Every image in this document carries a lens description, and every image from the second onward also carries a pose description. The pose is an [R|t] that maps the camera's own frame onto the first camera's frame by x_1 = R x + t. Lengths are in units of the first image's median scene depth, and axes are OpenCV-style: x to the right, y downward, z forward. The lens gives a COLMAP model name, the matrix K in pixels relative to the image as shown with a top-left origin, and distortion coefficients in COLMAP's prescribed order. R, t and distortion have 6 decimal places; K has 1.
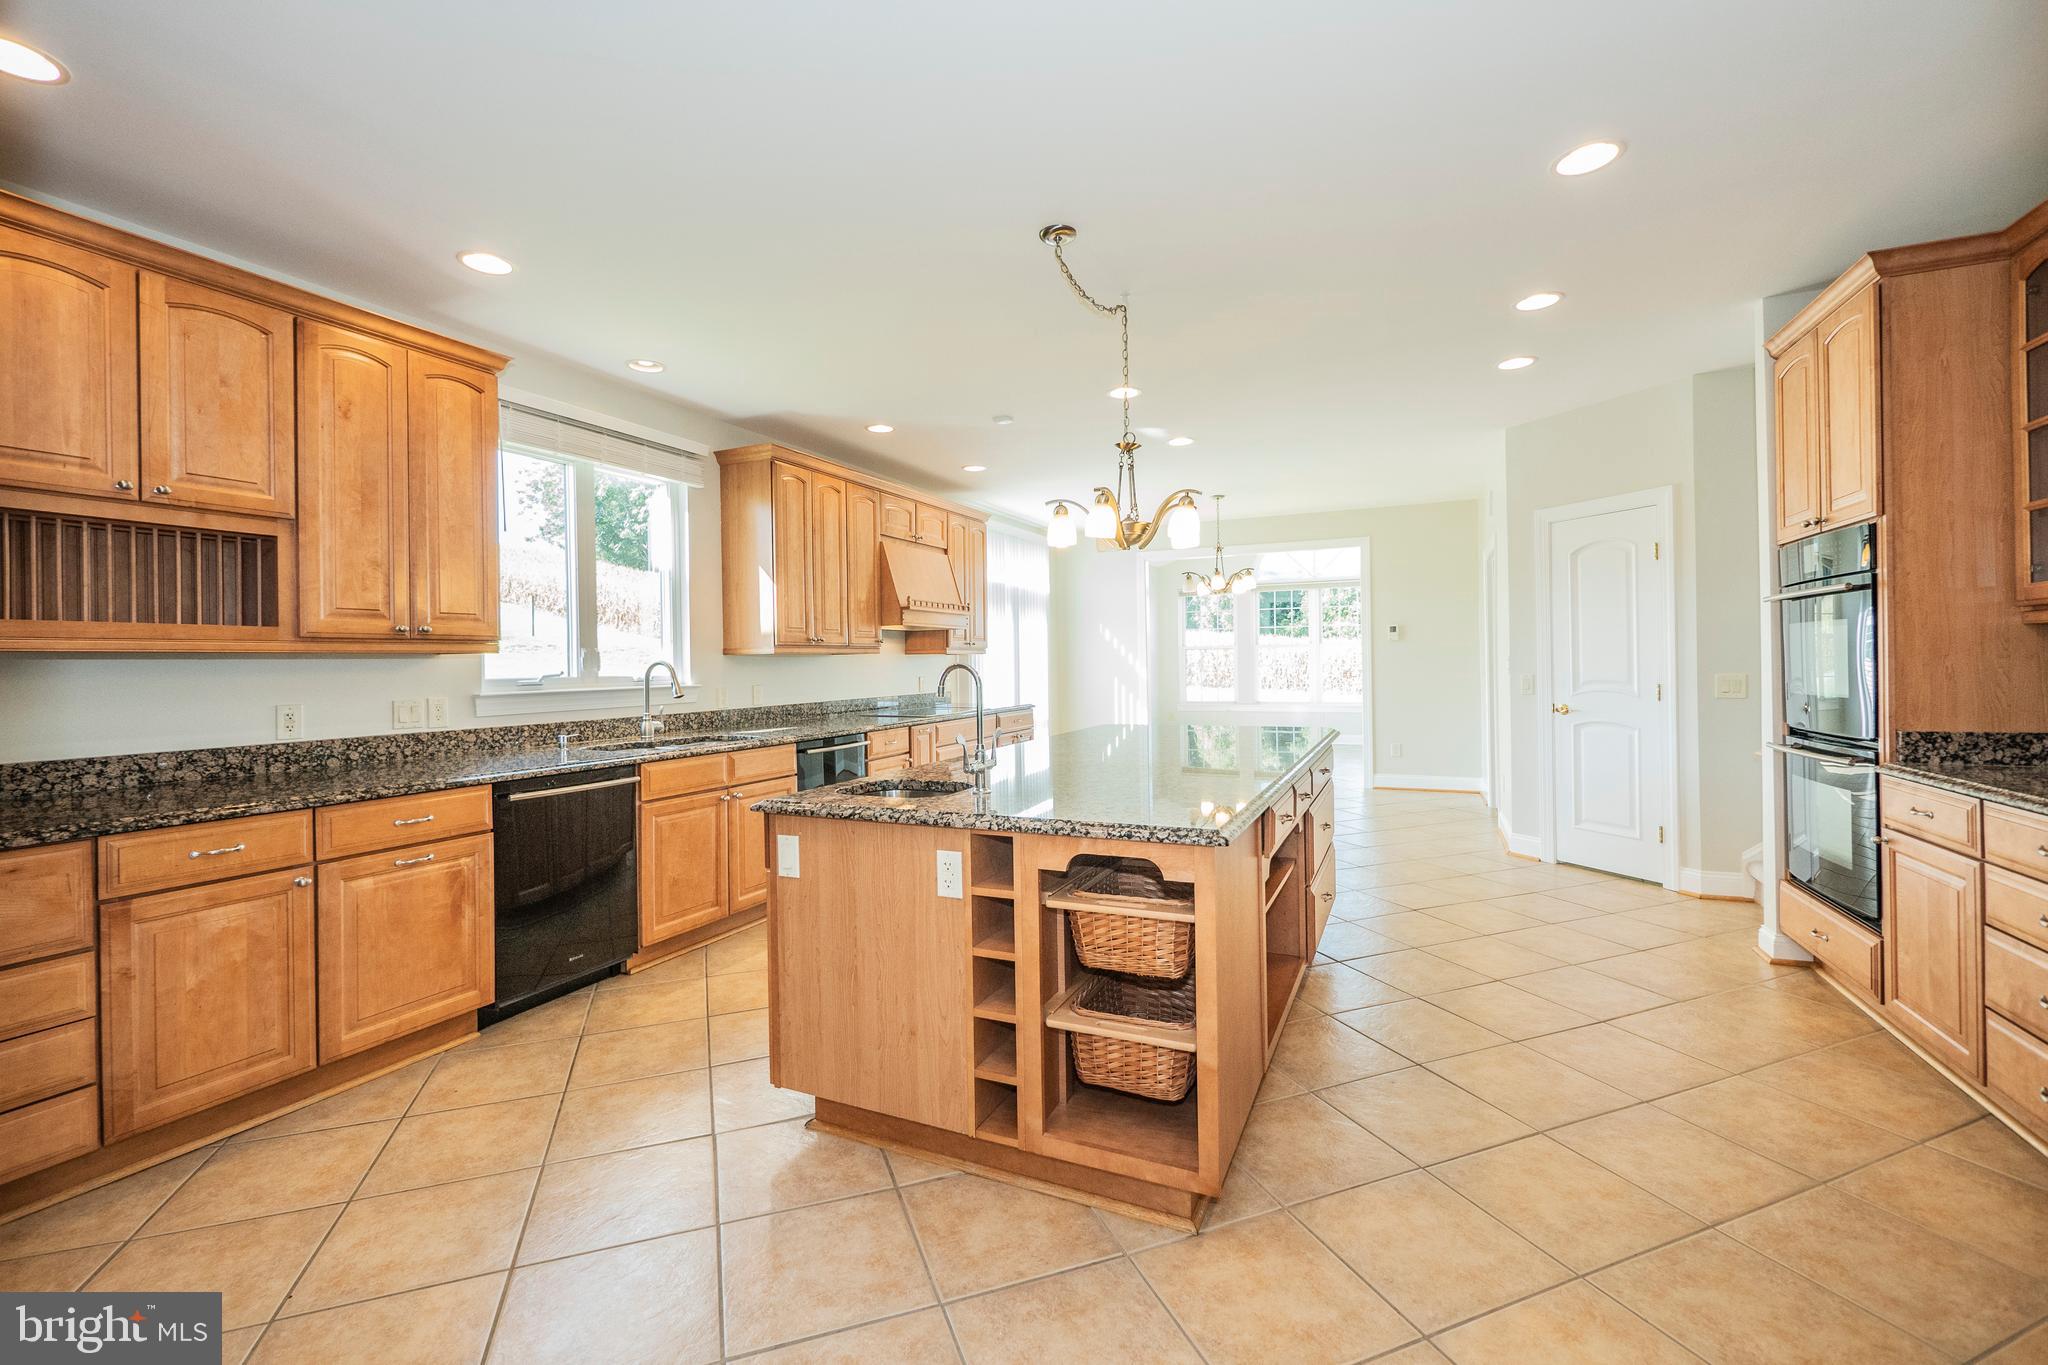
lens RADIAL K [[860.0, 0, 1013.4], [0, 860.0, 666.5], [0, 0, 1]] dist [-0.004244, -0.001002]
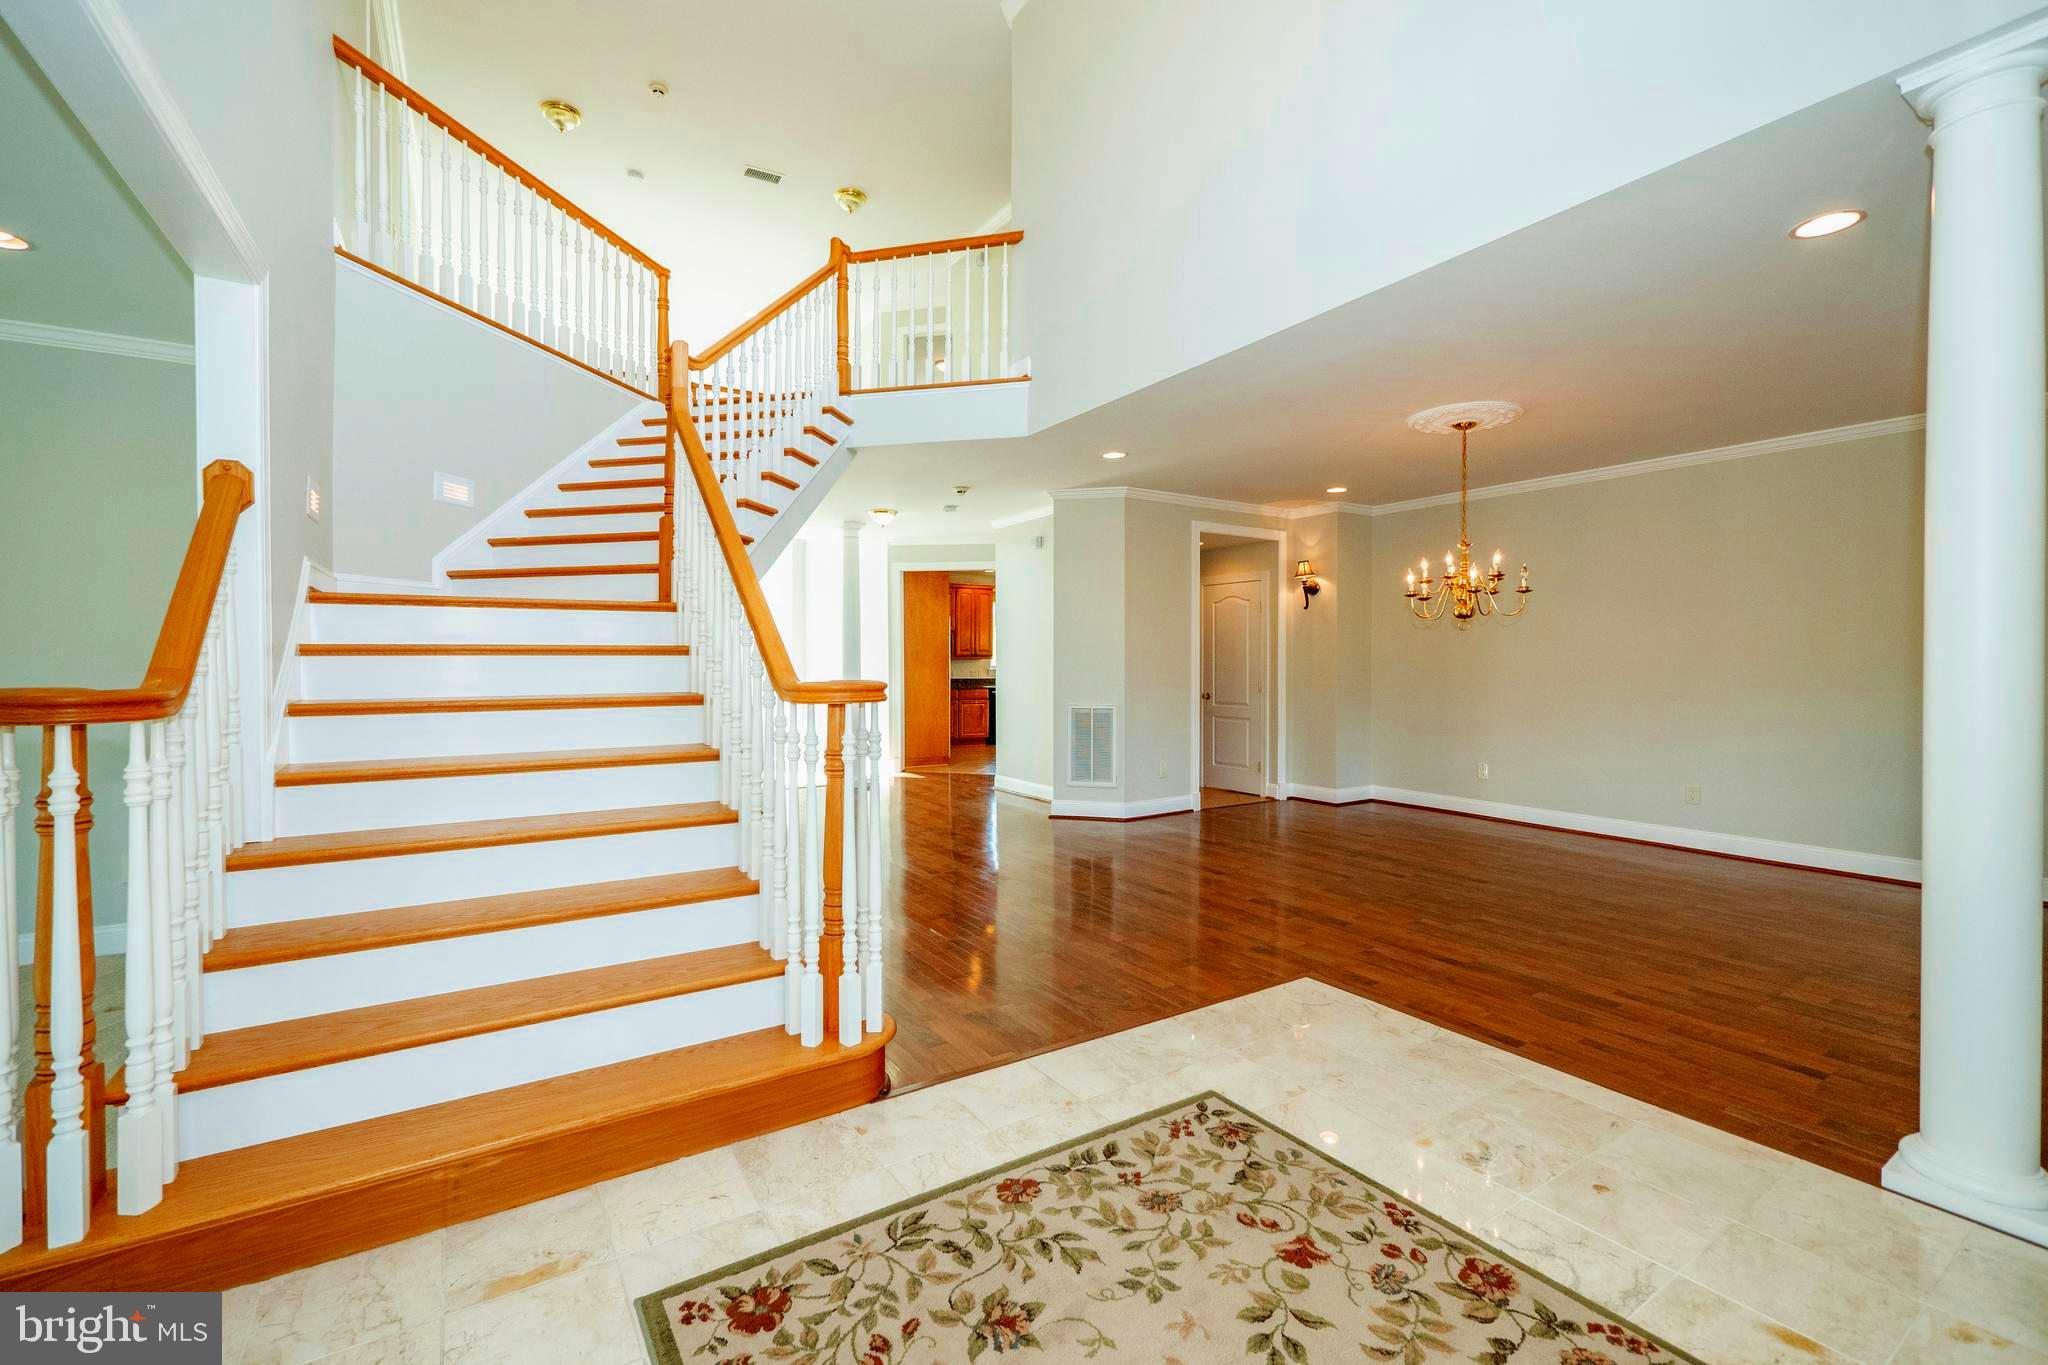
lens RADIAL K [[860.0, 0, 1013.4], [0, 860.0, 666.5], [0, 0, 1]] dist [-0.004244, -0.001002]
pose [[0.841751, 0.013774, -0.539690, 1.565798], [-0.013198, 0.999901, 0.004935, -0.001175], [0.539705, 0.002969, 0.841849, -2.210491]]
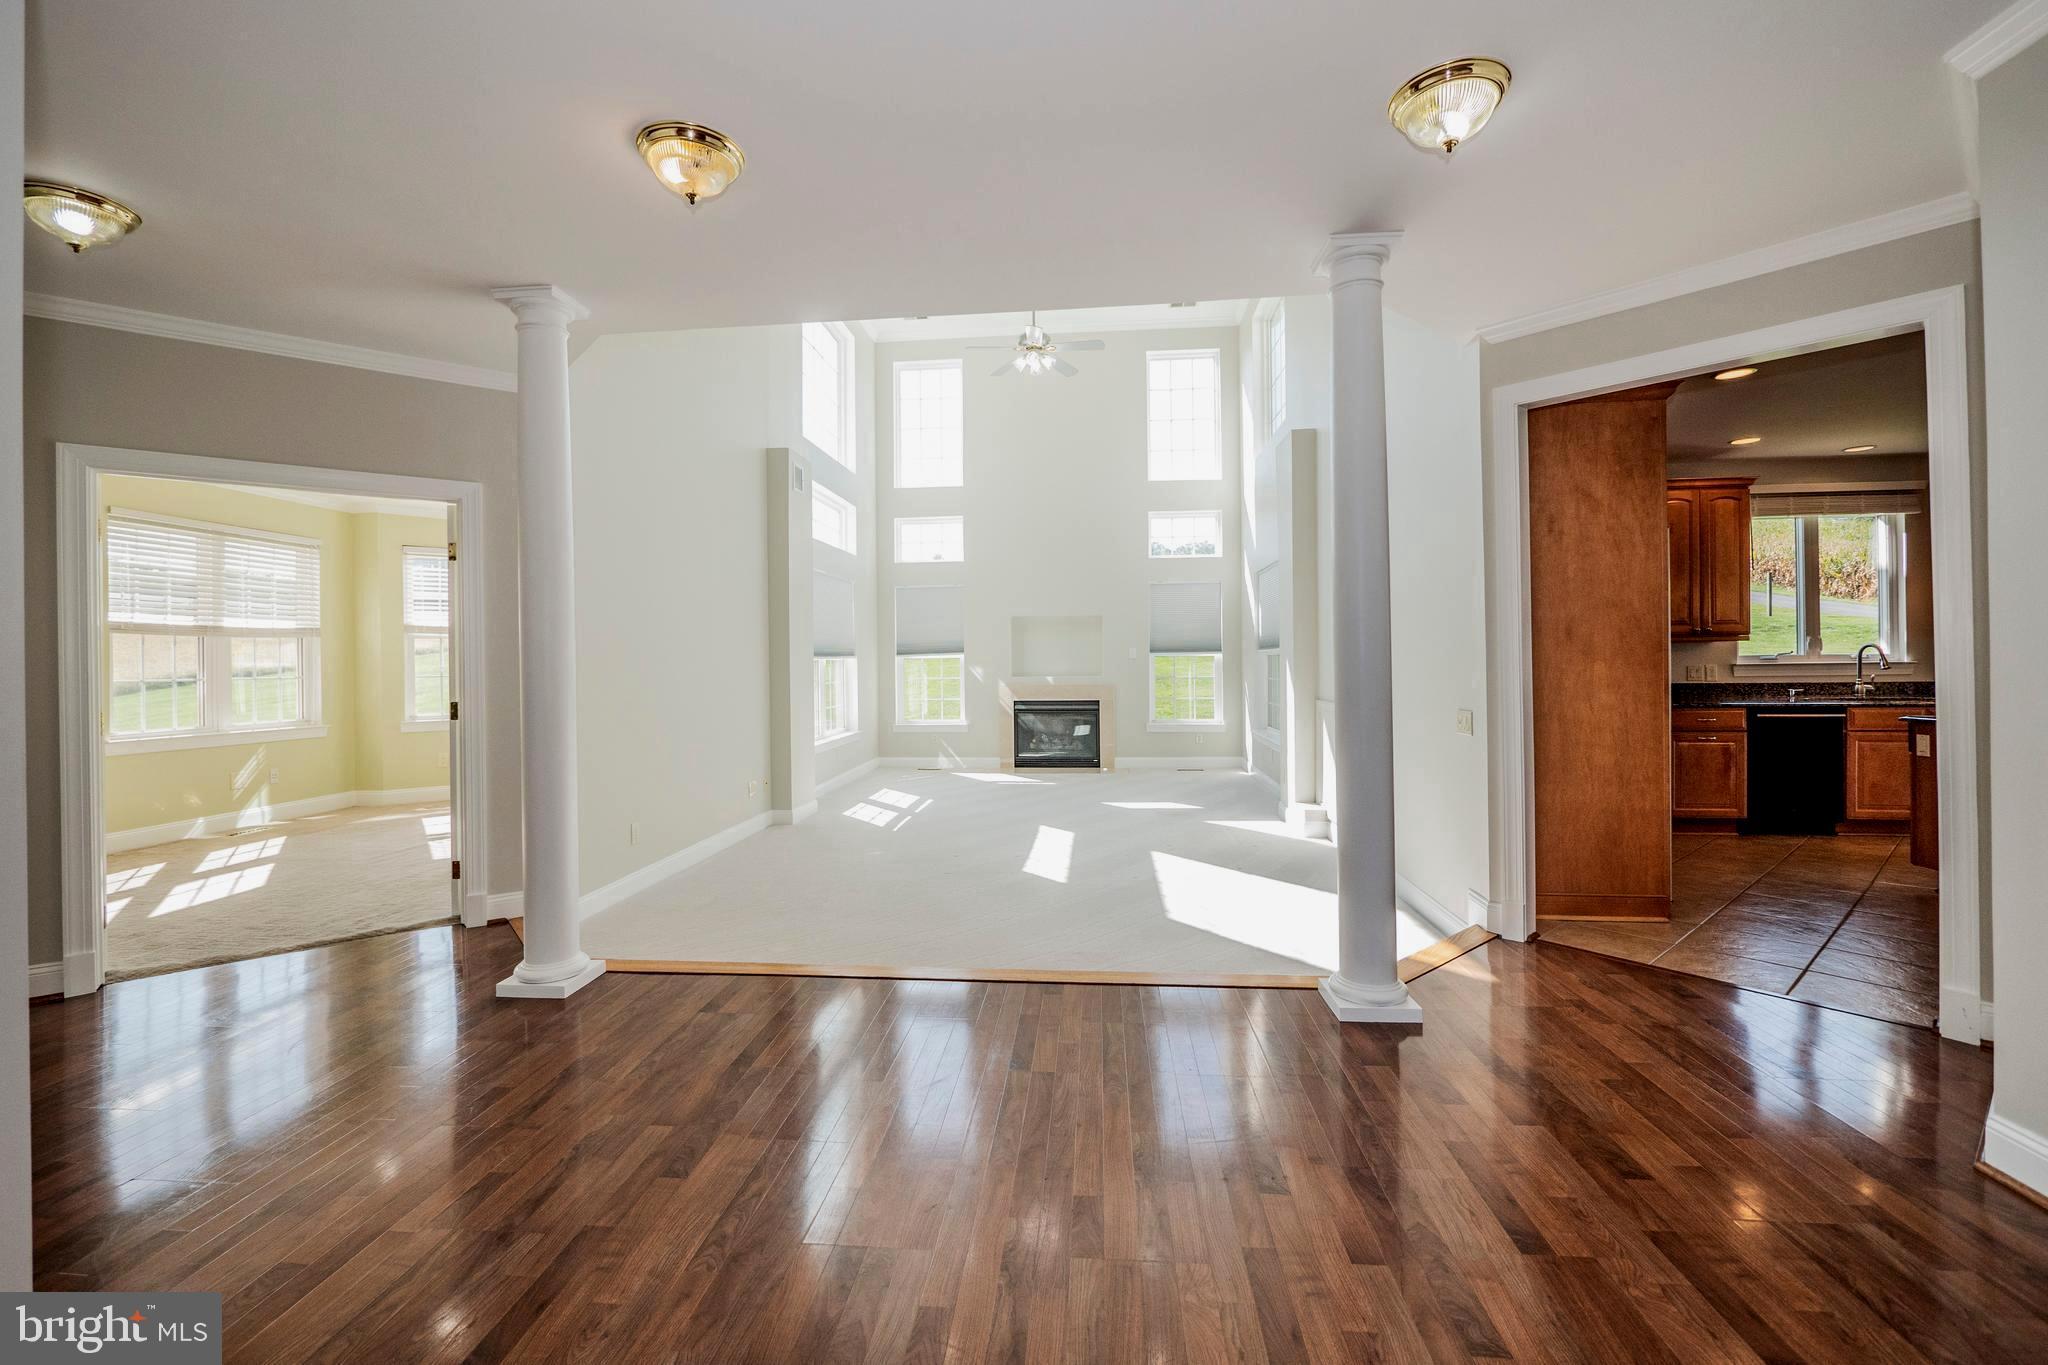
lens RADIAL K [[860.0, 0, 1013.4], [0, 860.0, 666.5], [0, 0, 1]] dist [-0.004244, -0.001002]
pose [[0.331769, 0.013815, -0.943259, 0.576792], [0.004473, 0.999858, 0.016217, 0.001861], [0.943350, -0.009600, 0.331660, -1.038789]]
